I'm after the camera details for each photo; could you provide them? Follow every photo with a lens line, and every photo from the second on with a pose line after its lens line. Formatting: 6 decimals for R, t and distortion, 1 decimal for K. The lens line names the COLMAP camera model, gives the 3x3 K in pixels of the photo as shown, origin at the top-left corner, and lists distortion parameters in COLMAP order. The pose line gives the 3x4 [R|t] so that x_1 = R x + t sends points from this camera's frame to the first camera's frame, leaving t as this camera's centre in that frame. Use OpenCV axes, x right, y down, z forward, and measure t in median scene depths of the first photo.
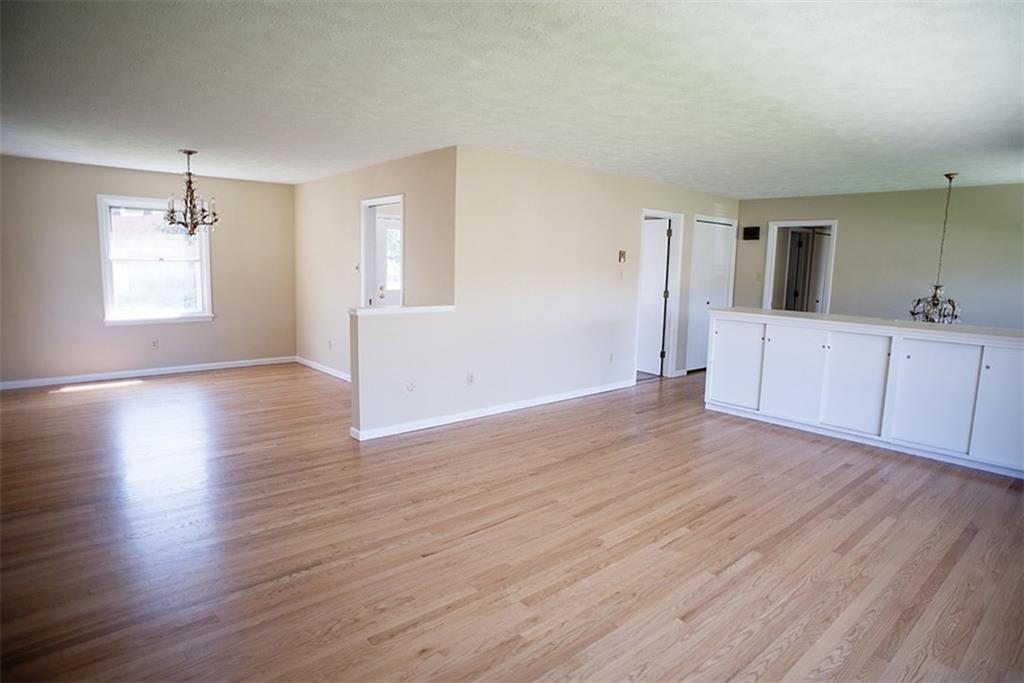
lens RADIAL K [[576.5, 0, 512.5], [0, 576.5, 341.0], [0, 0, 1]] dist [-0.024831, 0.025027]
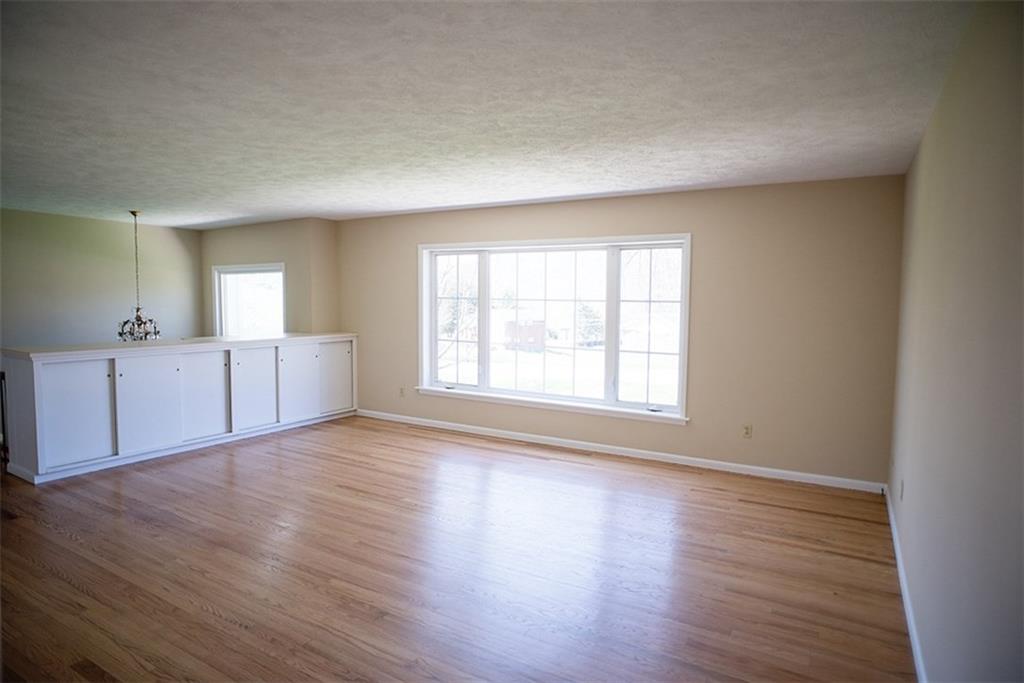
lens RADIAL K [[576.5, 0, 512.5], [0, 576.5, 340.0], [0, 0, 1]] dist [-0.024831, 0.025027]
pose [[-0.284620, -0.094425, 0.953979, -0.771302], [0.111383, 0.985140, 0.130740, -0.137115], [-0.952148, 0.143468, -0.269874, 0.835257]]
